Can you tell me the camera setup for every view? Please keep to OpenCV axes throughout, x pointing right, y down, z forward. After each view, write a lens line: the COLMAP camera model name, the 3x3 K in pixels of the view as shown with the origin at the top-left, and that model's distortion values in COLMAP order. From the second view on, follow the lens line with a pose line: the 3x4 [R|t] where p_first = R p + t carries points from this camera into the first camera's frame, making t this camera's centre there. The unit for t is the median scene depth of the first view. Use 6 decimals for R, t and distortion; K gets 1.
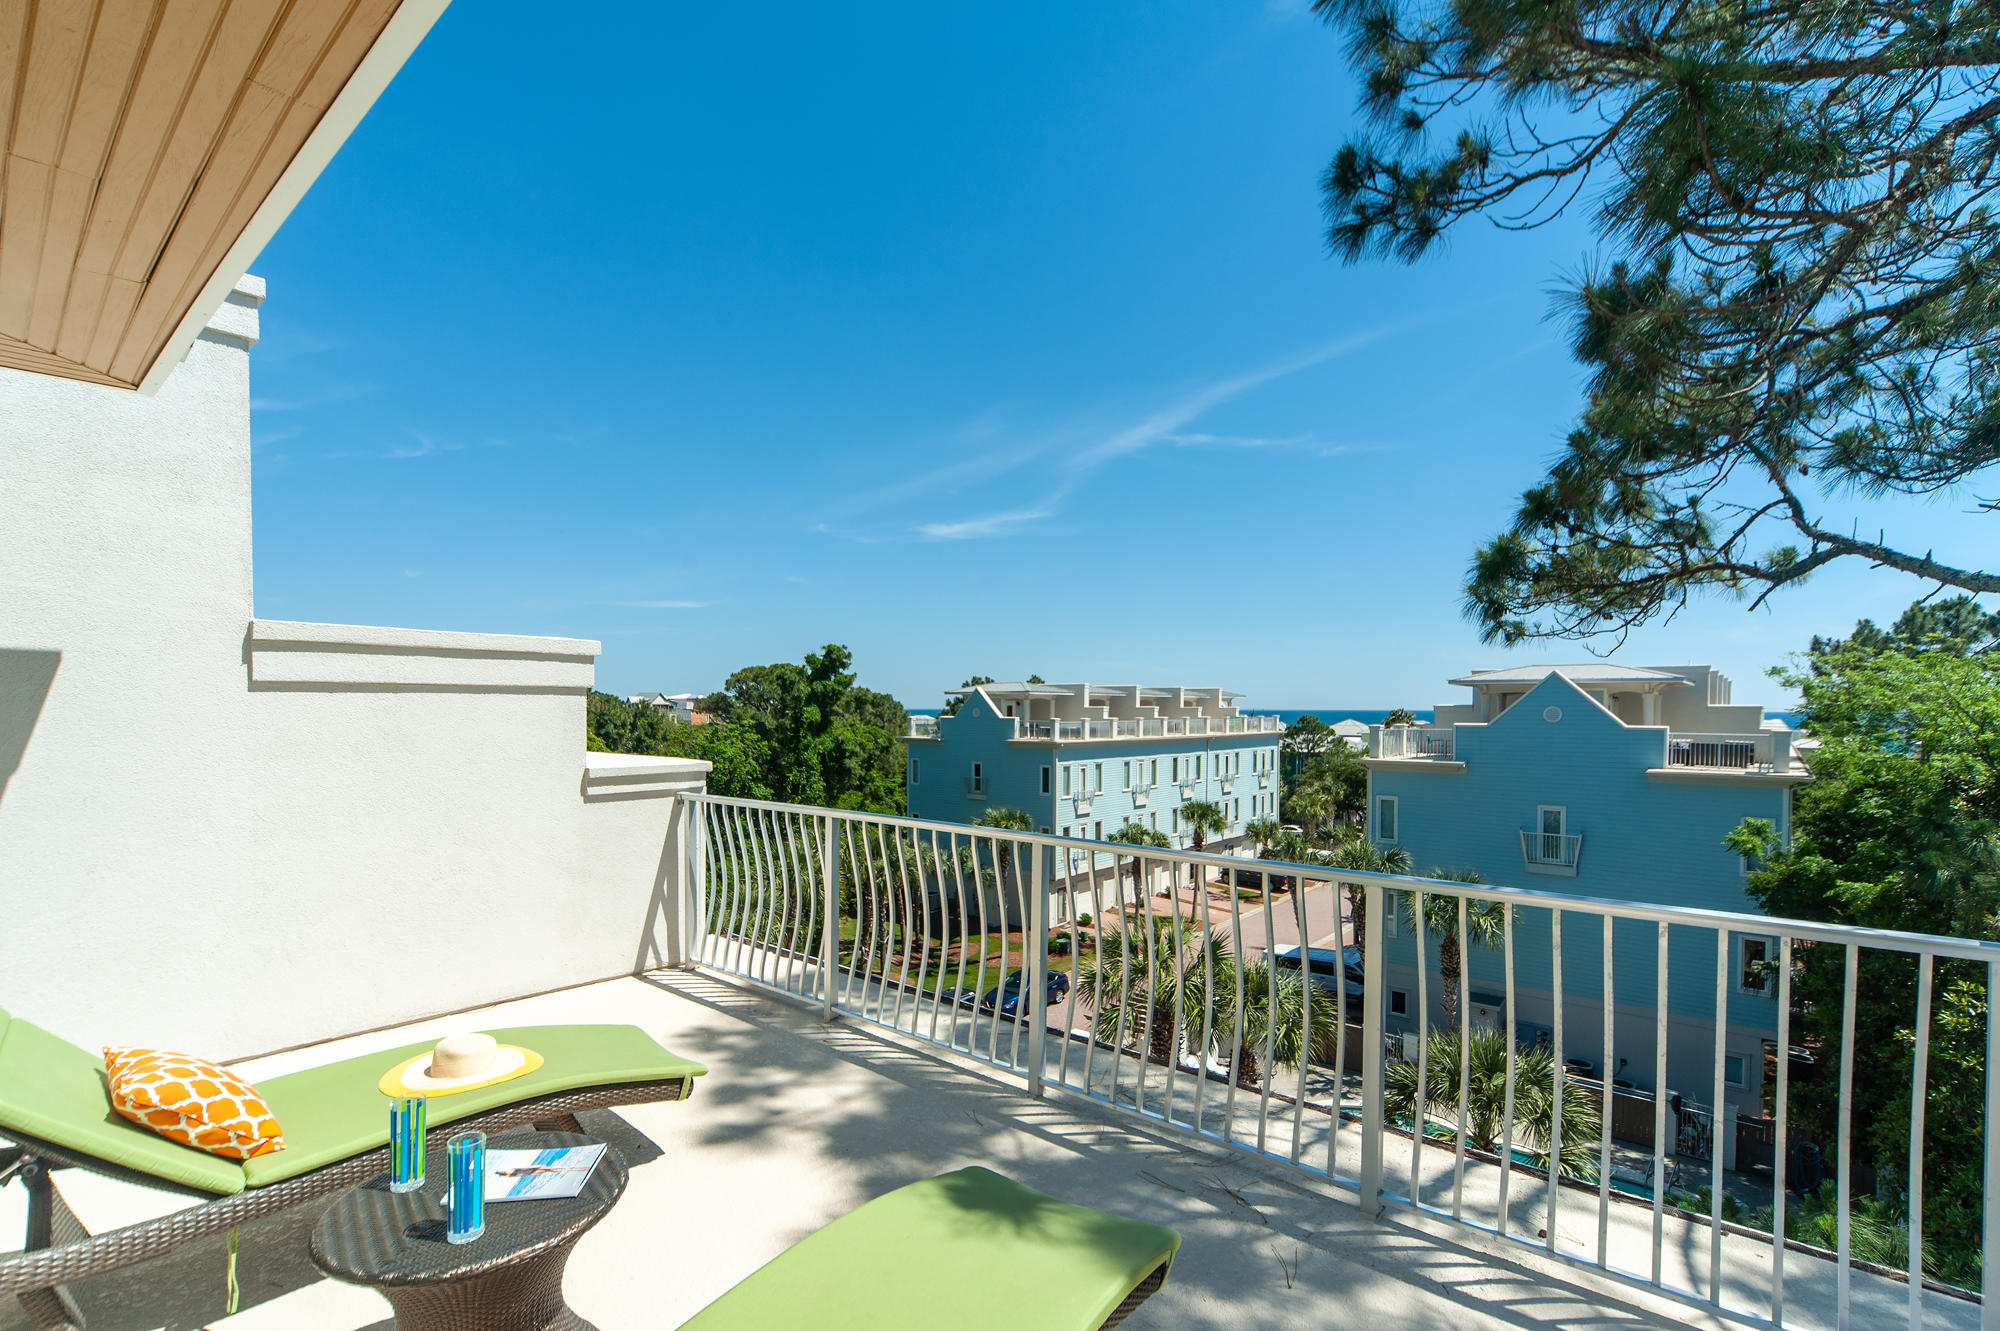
lens RADIAL K [[927.1, 0, 964.6], [0, 927.1, 709.9], [0, 0, 1]] dist [-0.002799, -0.000506]
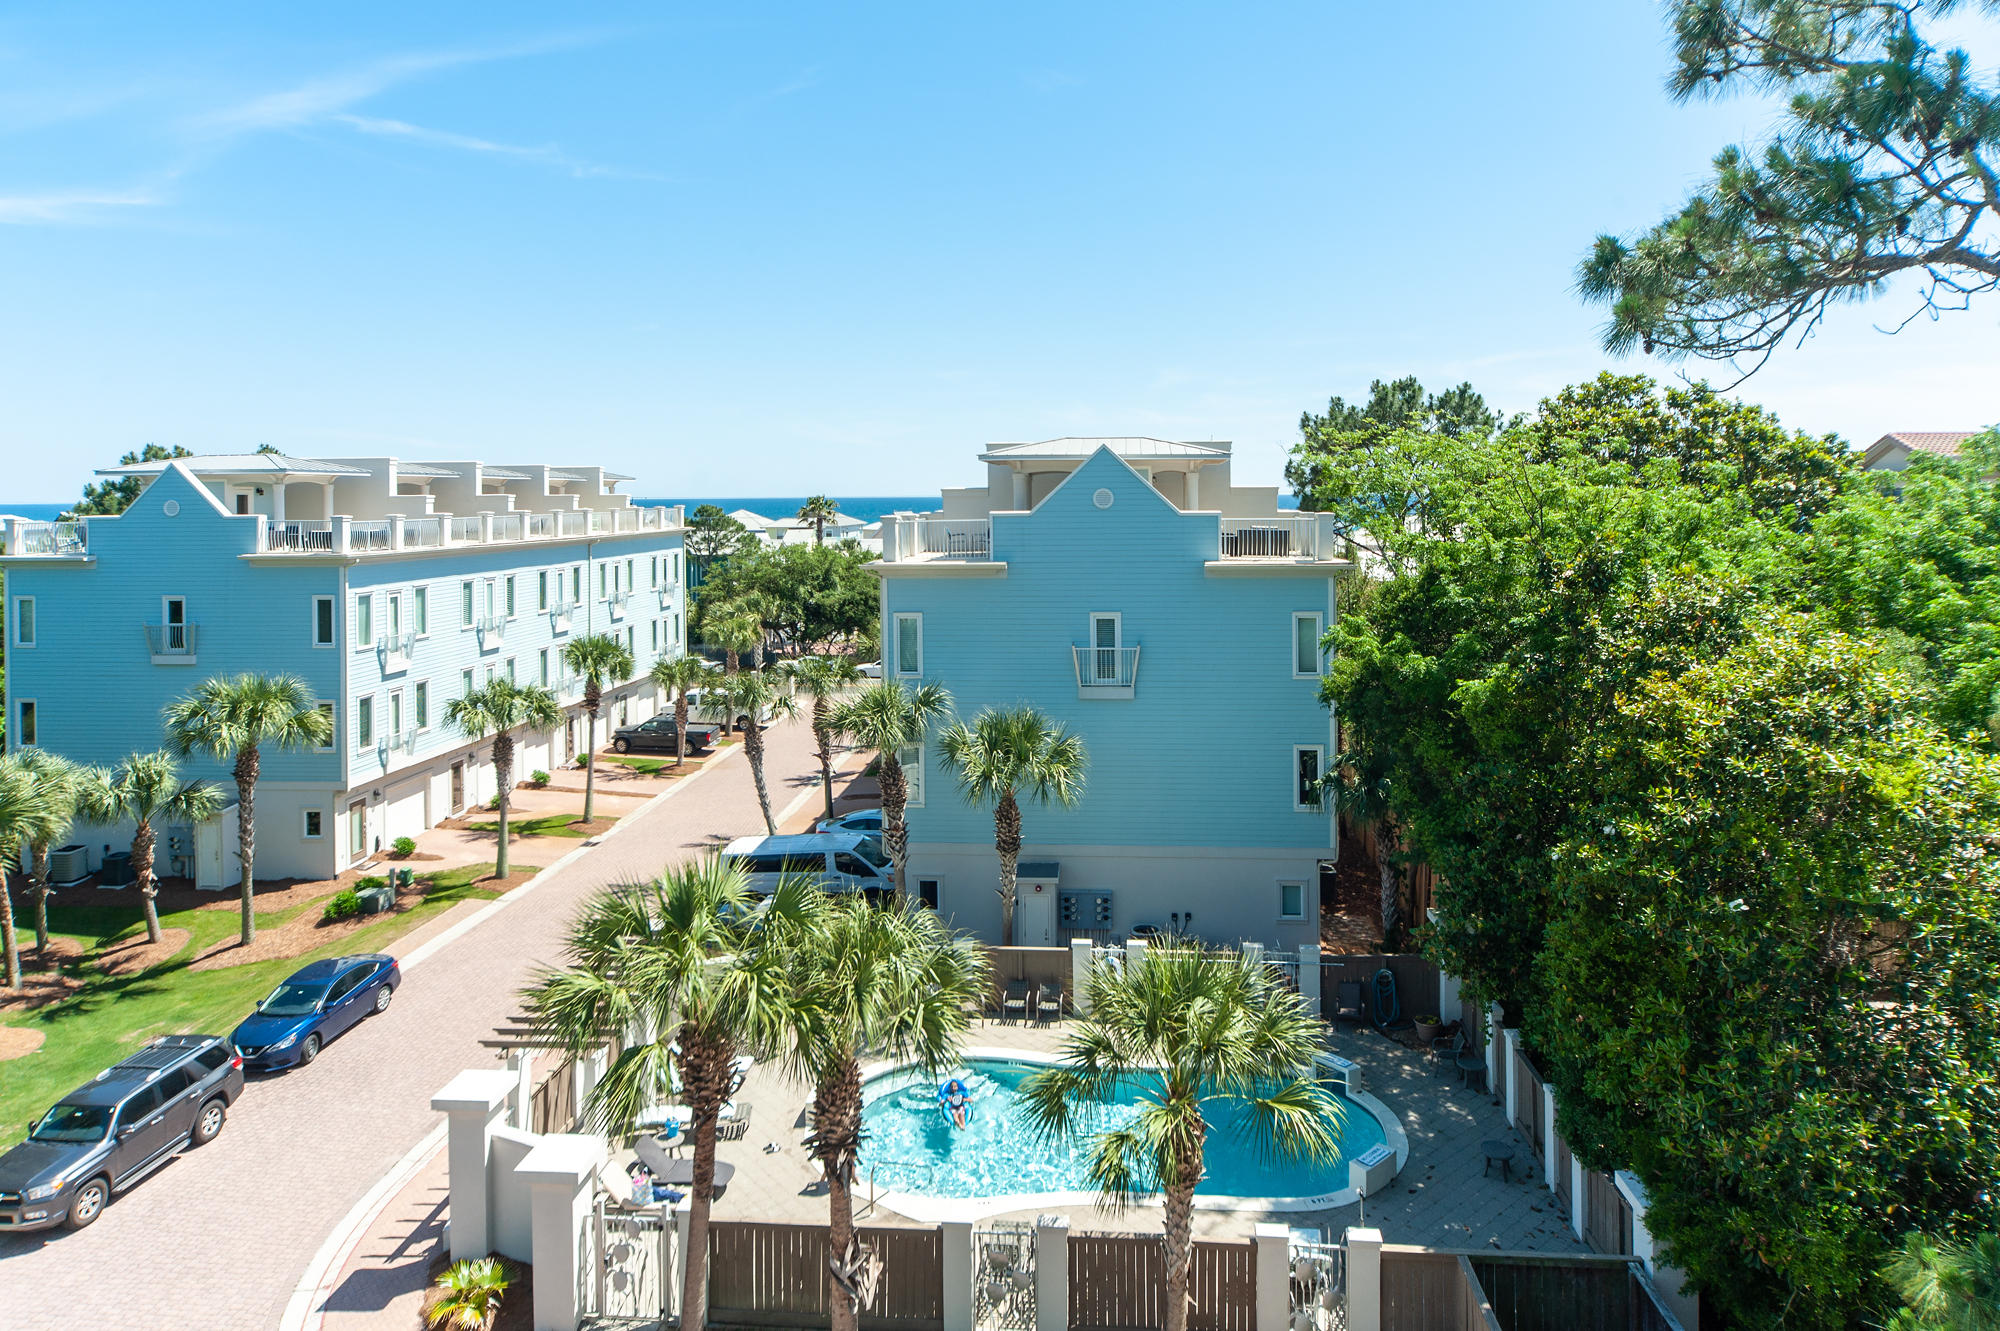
lens RADIAL K [[1236.2, 0, 1061.2], [0, 1236.2, 498.8], [0, 0, 1]] dist [0.000846, 0.001073]
pose [[0.786325, -0.010569, 0.617722, -0.027923], [0.010568, 0.999937, 0.003656, 0.000654], [-0.617722, 0.003653, 0.786388, 0.099386]]
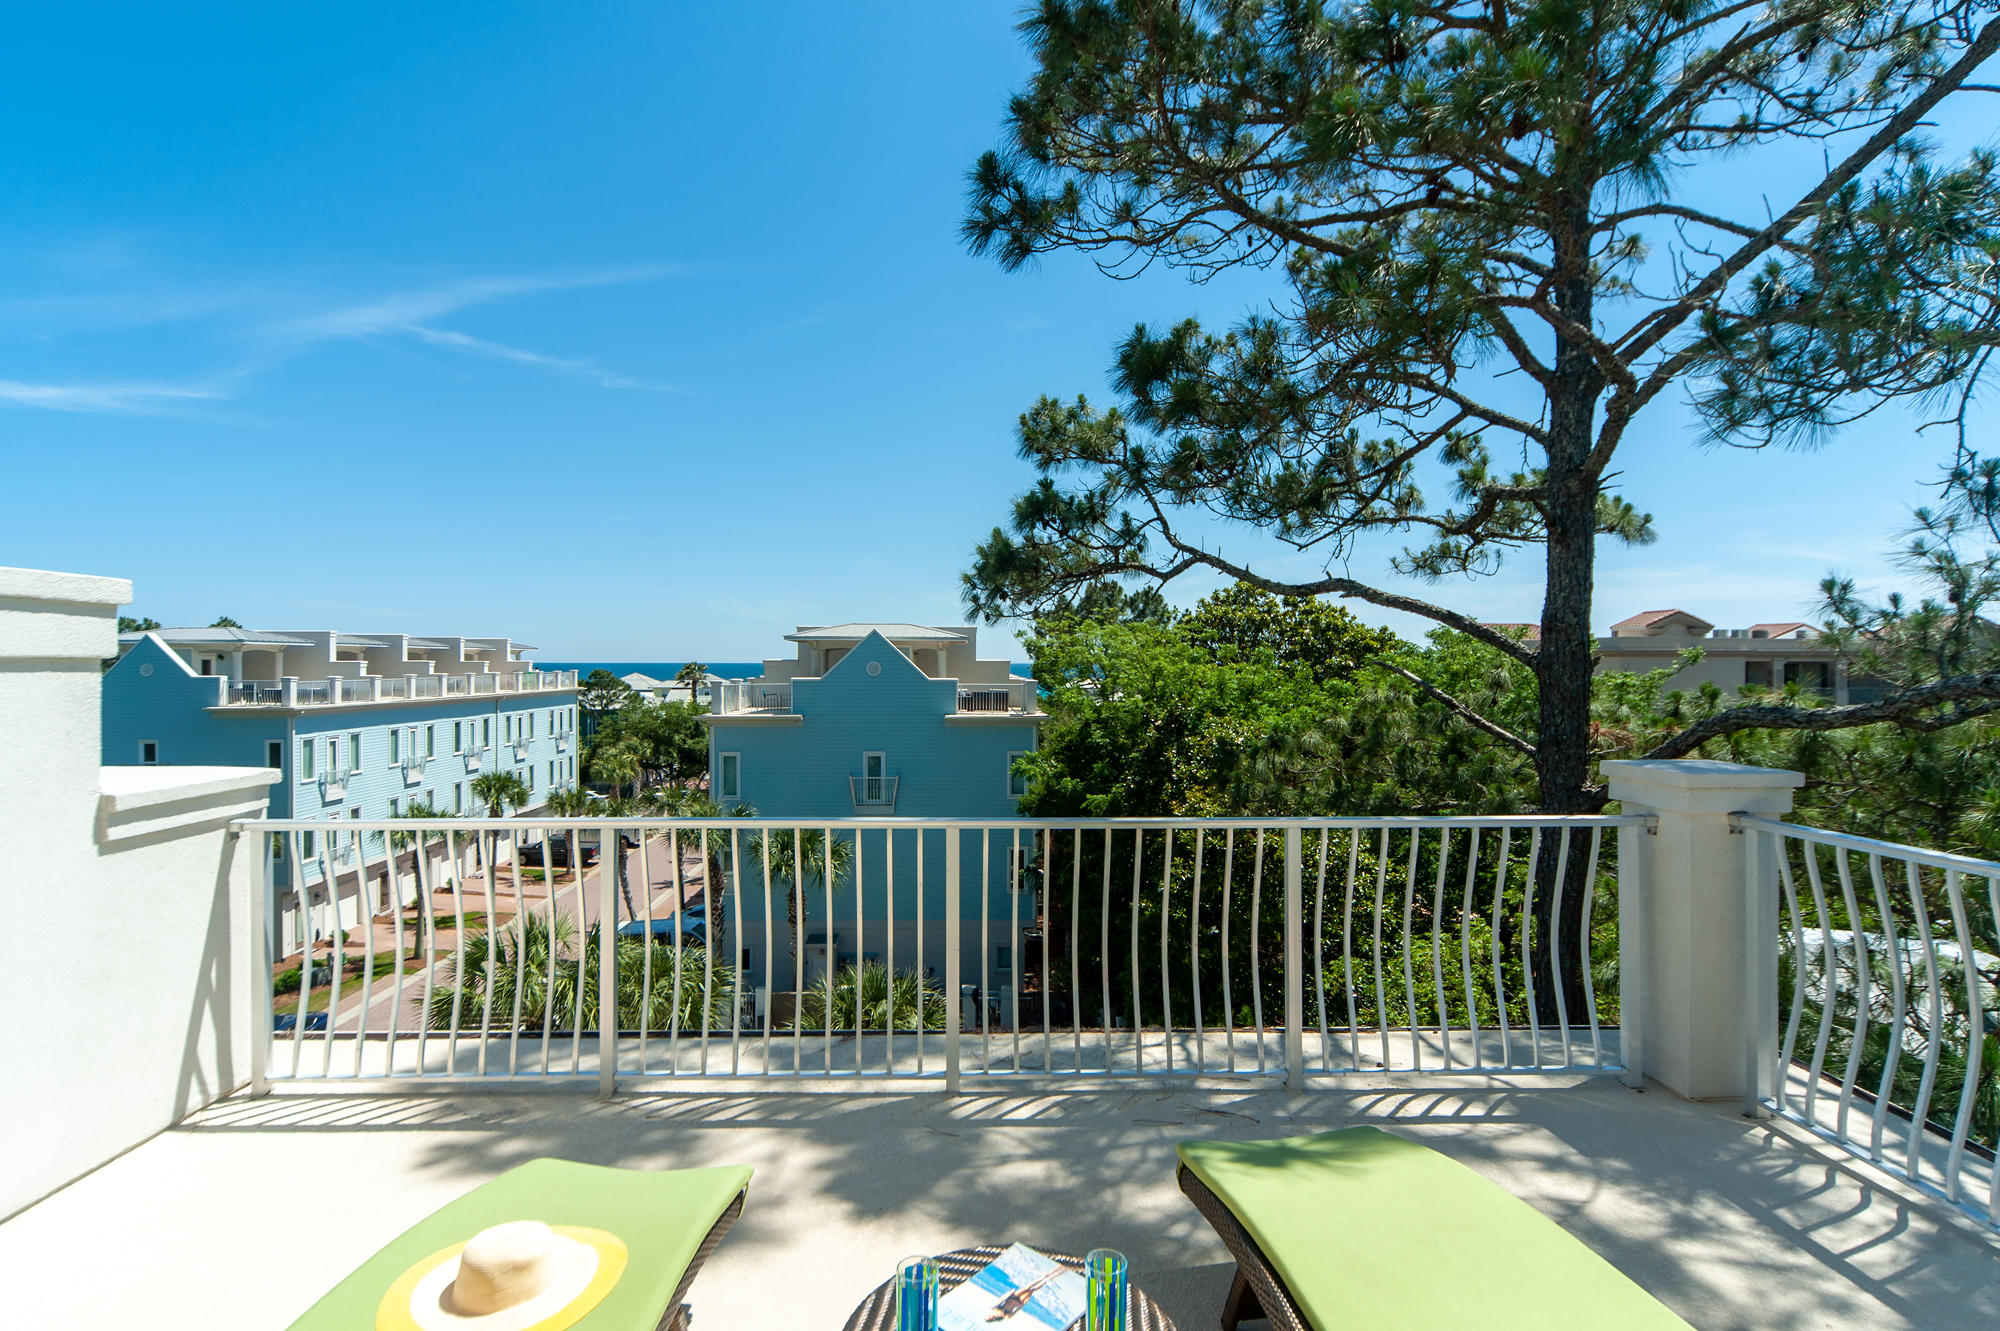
lens RADIAL K [[1007.4, 0, 995.3], [0, 1007.4, 665.6], [0, 0, 1]] dist [0.002808, 0.000088]
pose [[0.732284, -0.005380, 0.680978, -0.039830], [0.003145, 0.999985, 0.004518, -0.001791], [-0.680992, -0.001167, 0.732290, 0.014332]]
